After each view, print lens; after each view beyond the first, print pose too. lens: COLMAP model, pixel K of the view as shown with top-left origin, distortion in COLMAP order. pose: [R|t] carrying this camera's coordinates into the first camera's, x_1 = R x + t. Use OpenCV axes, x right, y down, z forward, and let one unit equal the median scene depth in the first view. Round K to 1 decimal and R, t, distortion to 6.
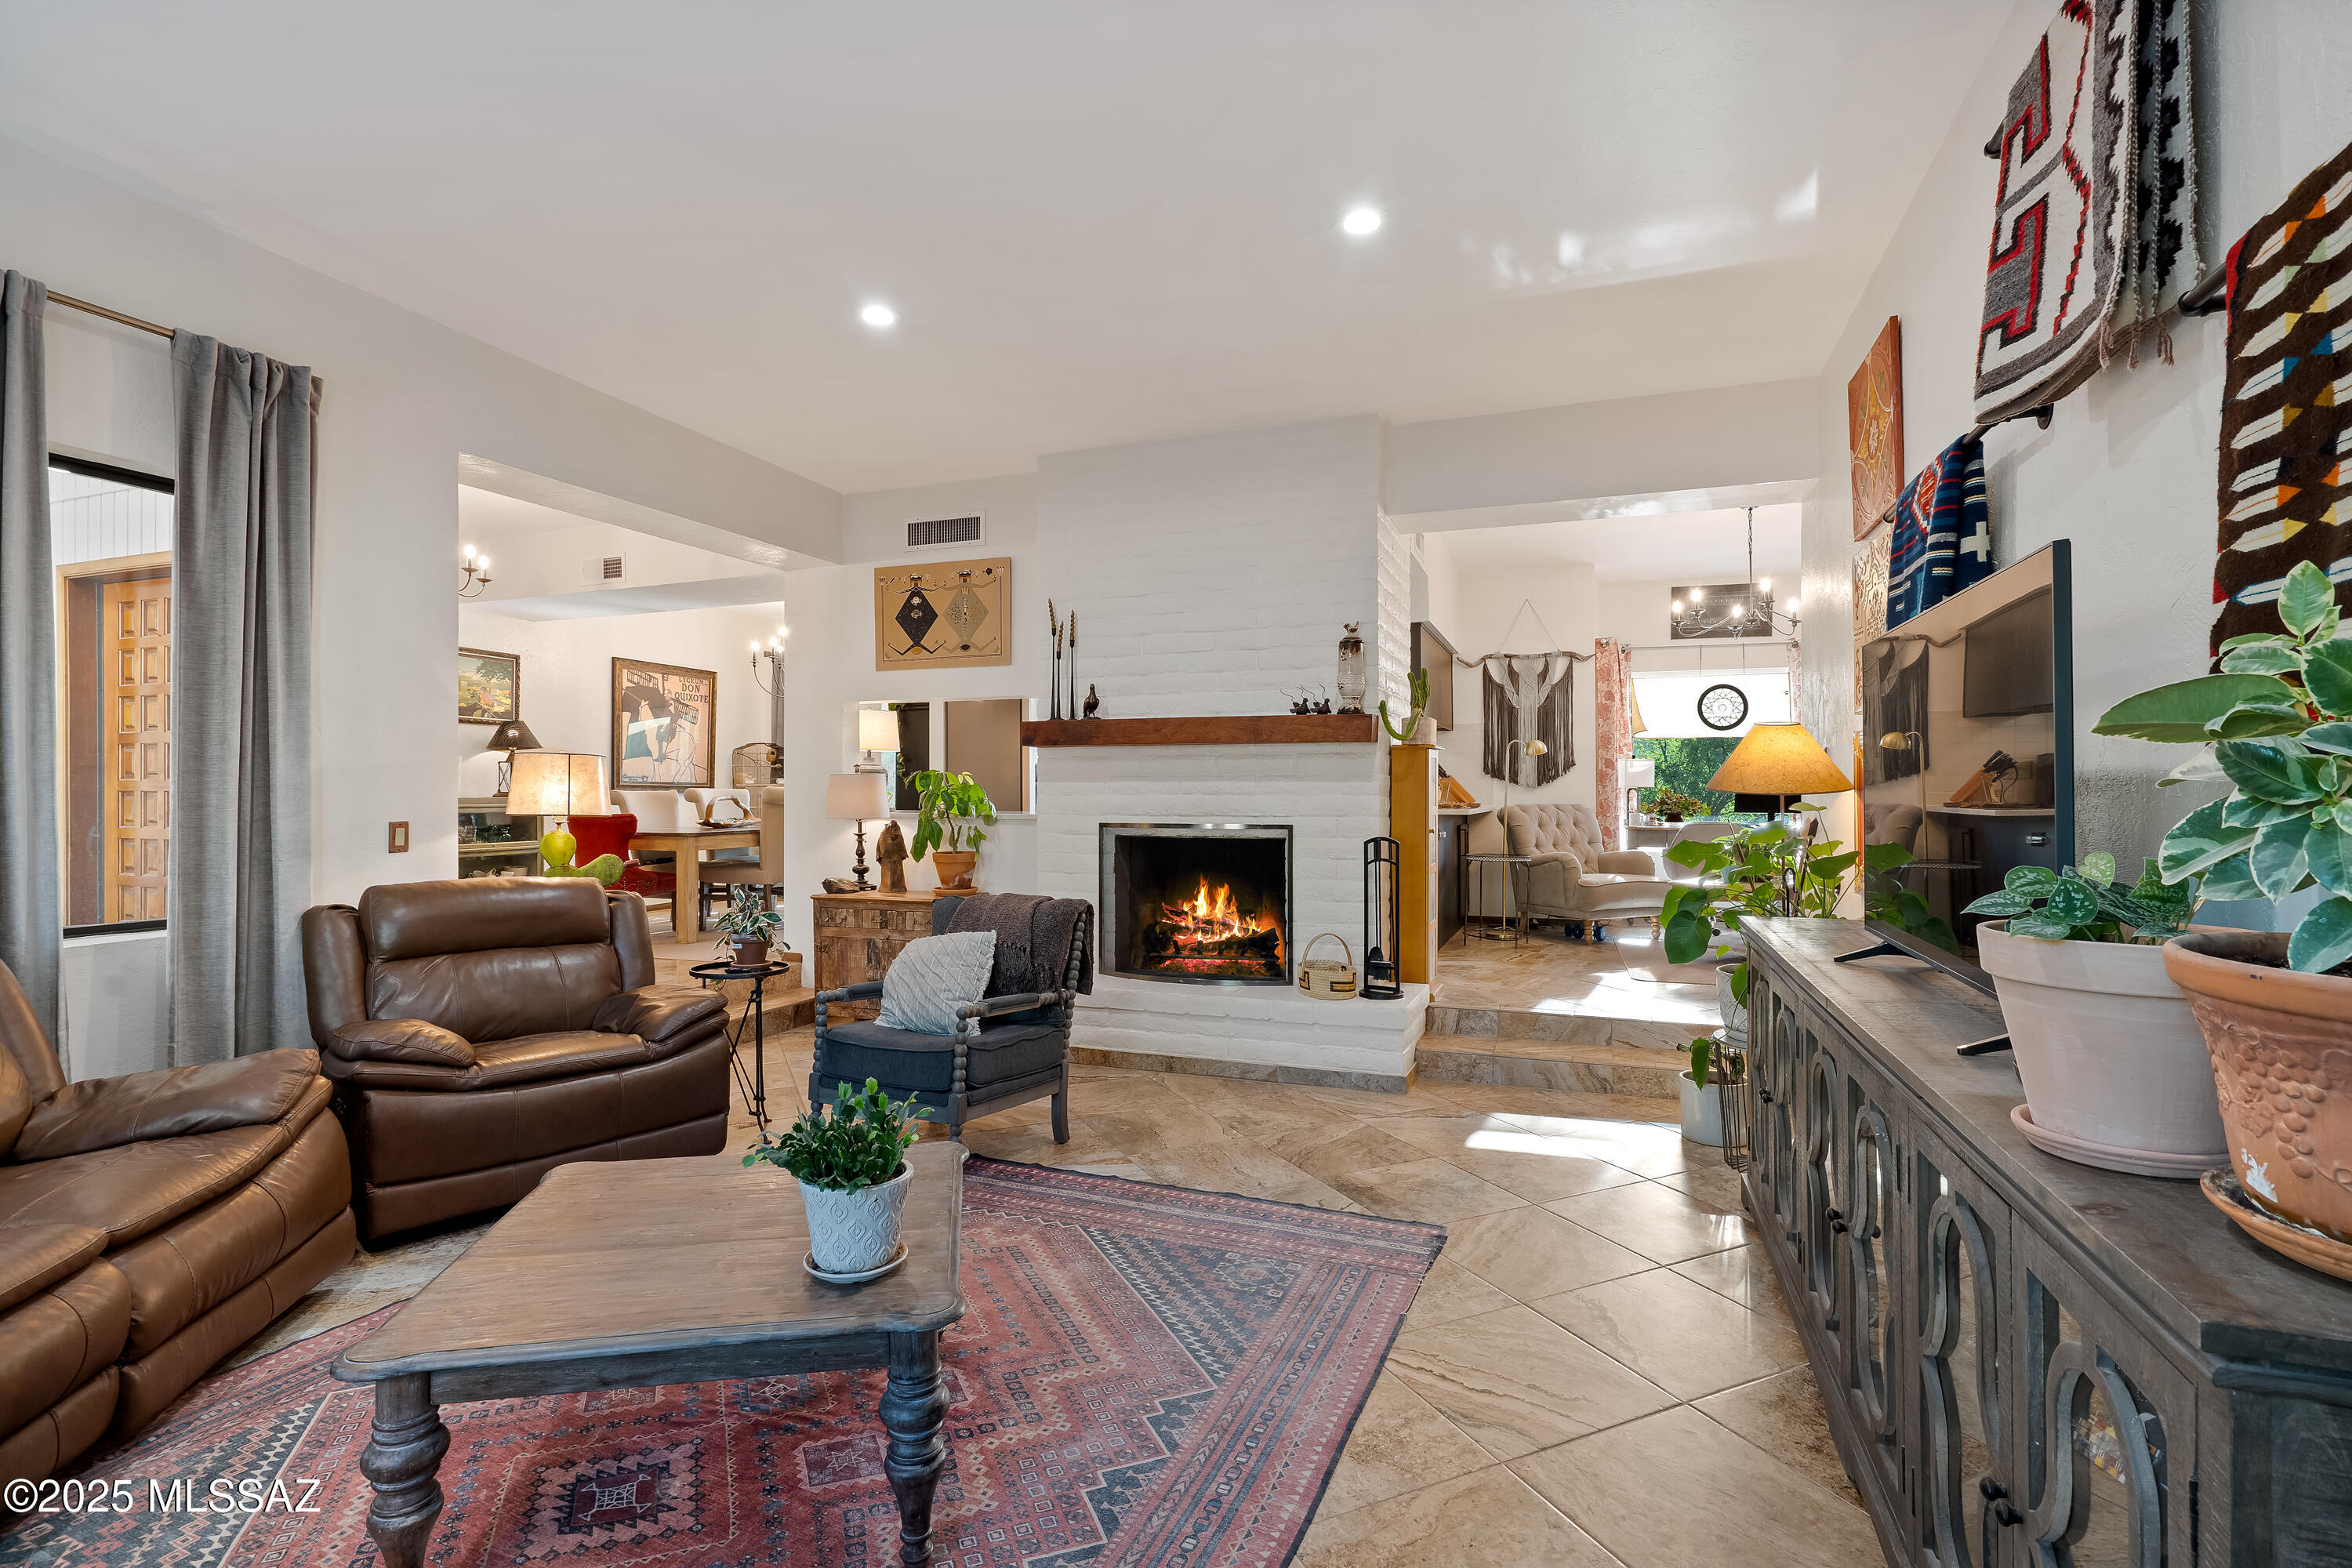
lens RADIAL K [[1114.9, 0, 1169.3], [0, 1114.9, 776.8], [0, 0, 1]] dist [0.002310, 0.000169]
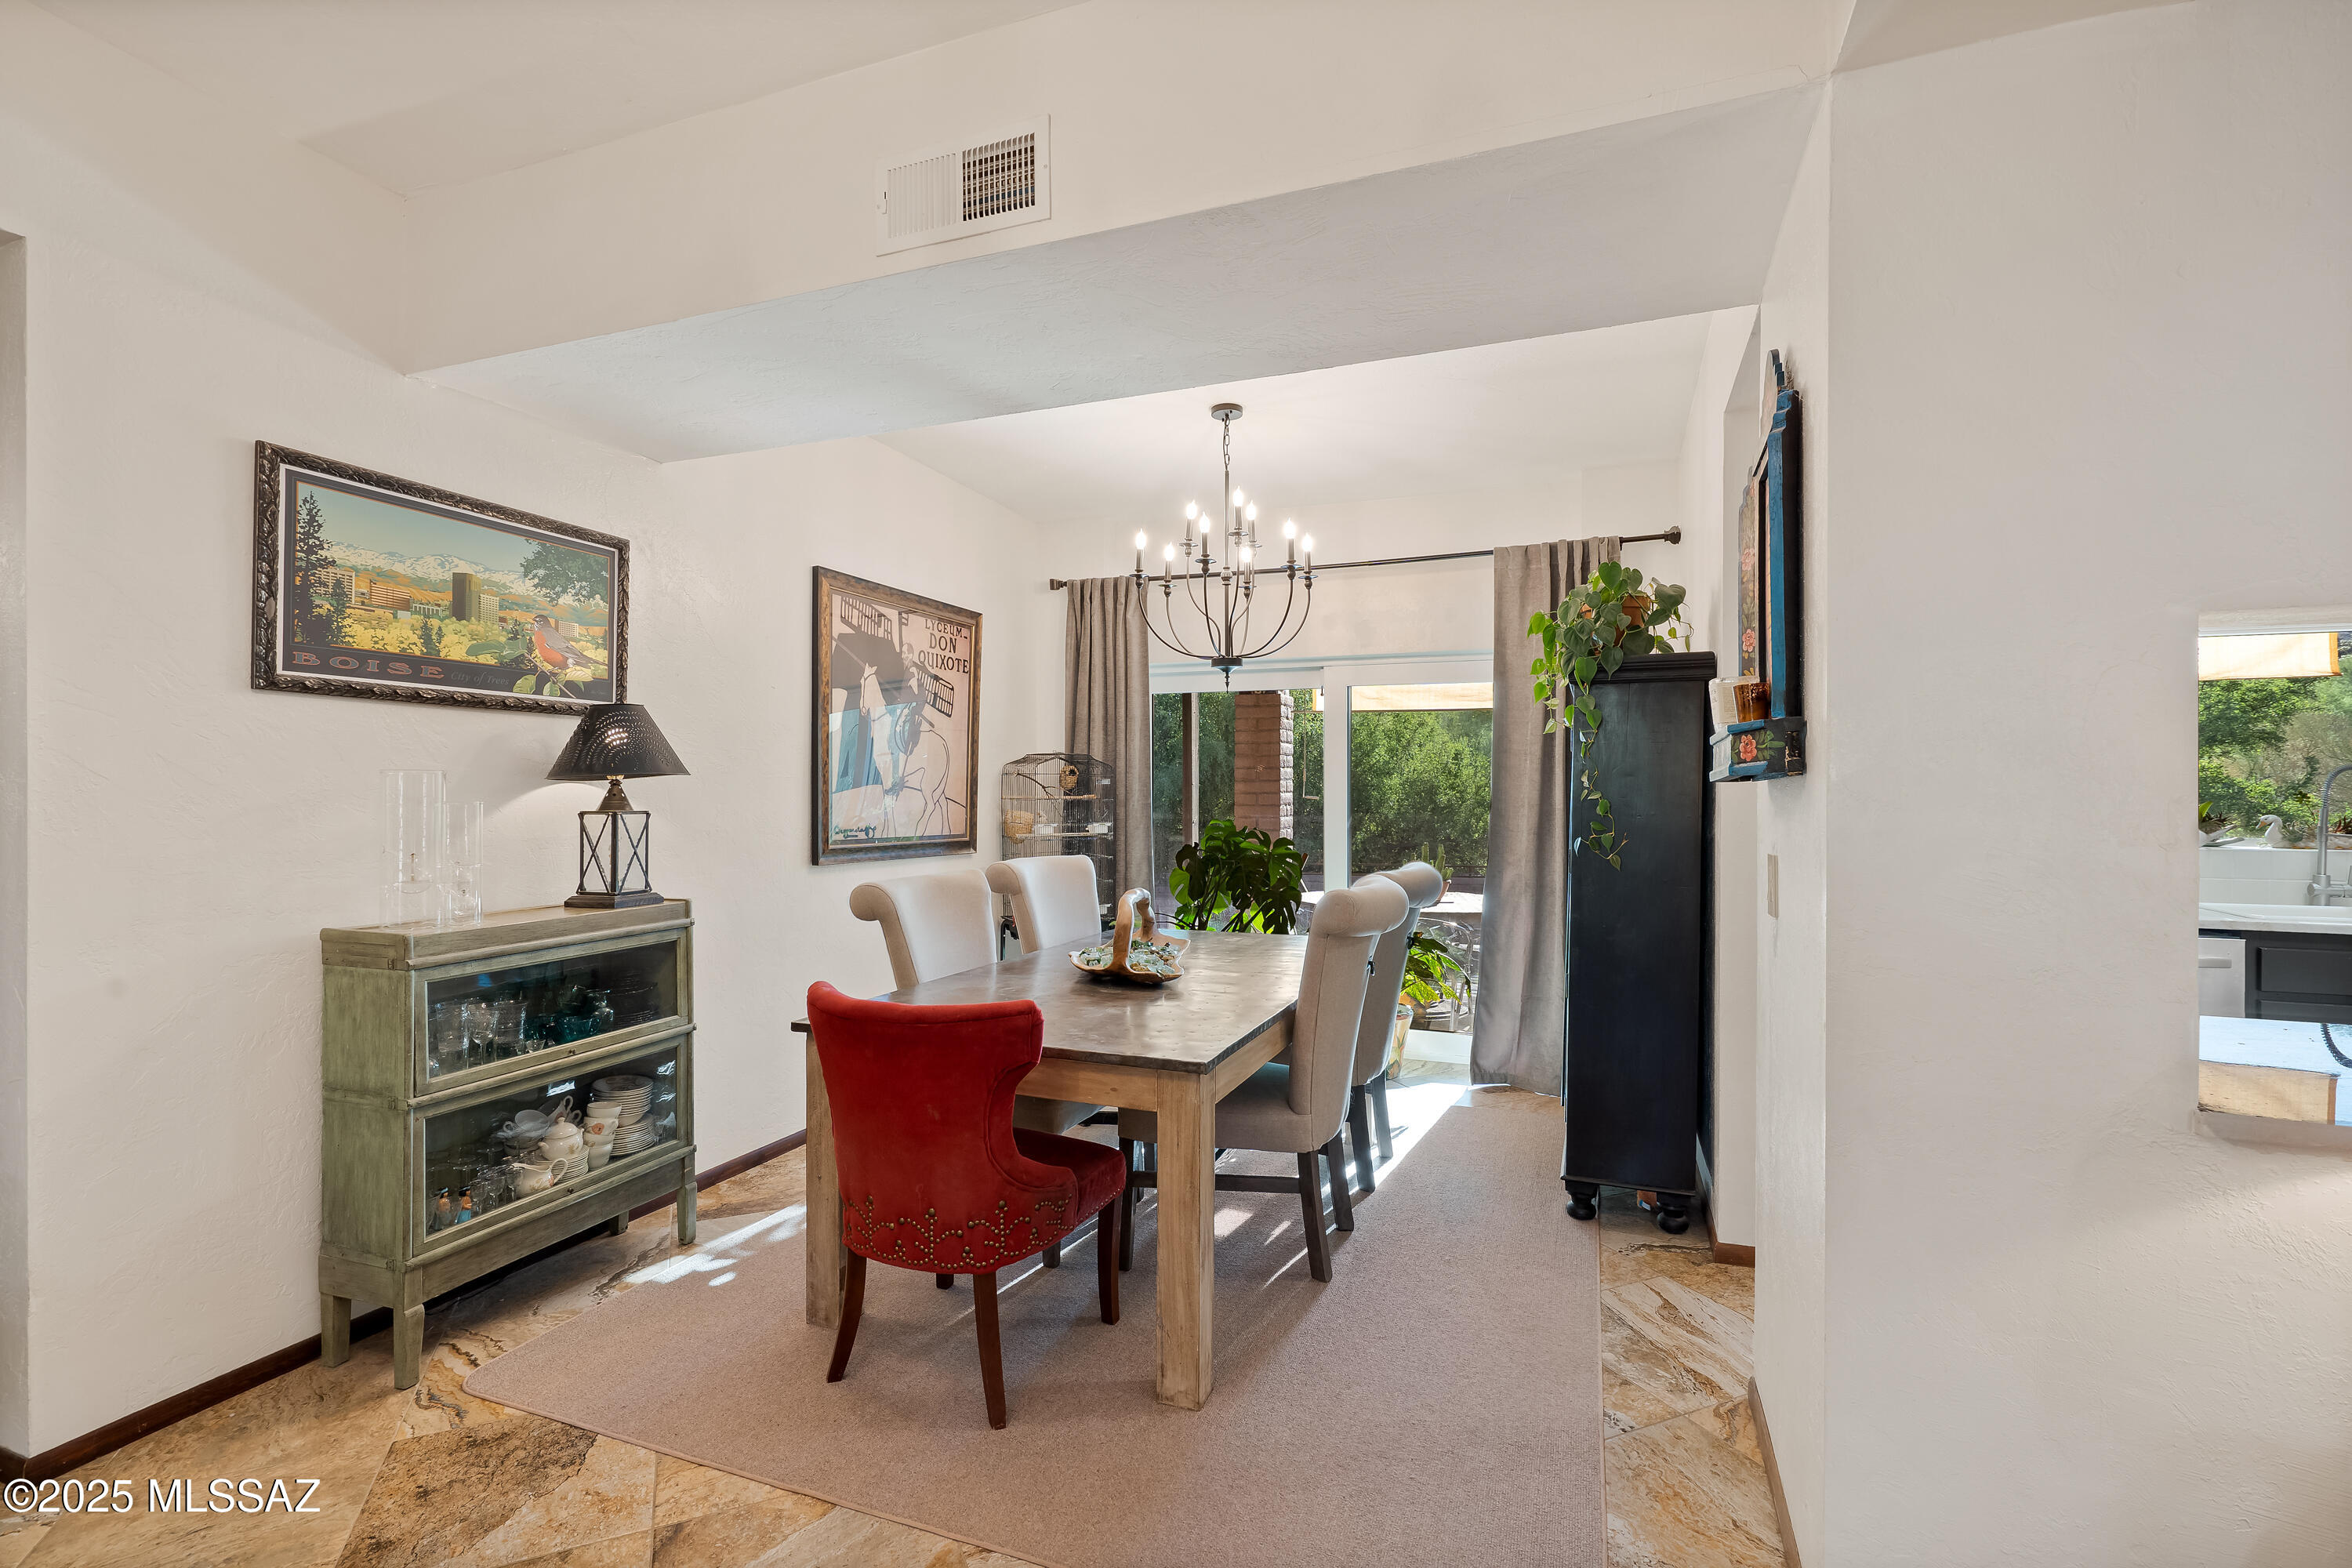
lens RADIAL K [[1114.9, 0, 1177.8], [0, 1114.9, 781.2], [0, 0, 1]] dist [0.002310, 0.000169]
pose [[0.999999, 0.001030, -0.000819, -0.385463], [-0.001026, 0.999986, 0.005245, -0.025289], [0.000825, -0.005244, 0.999986, 0.601425]]
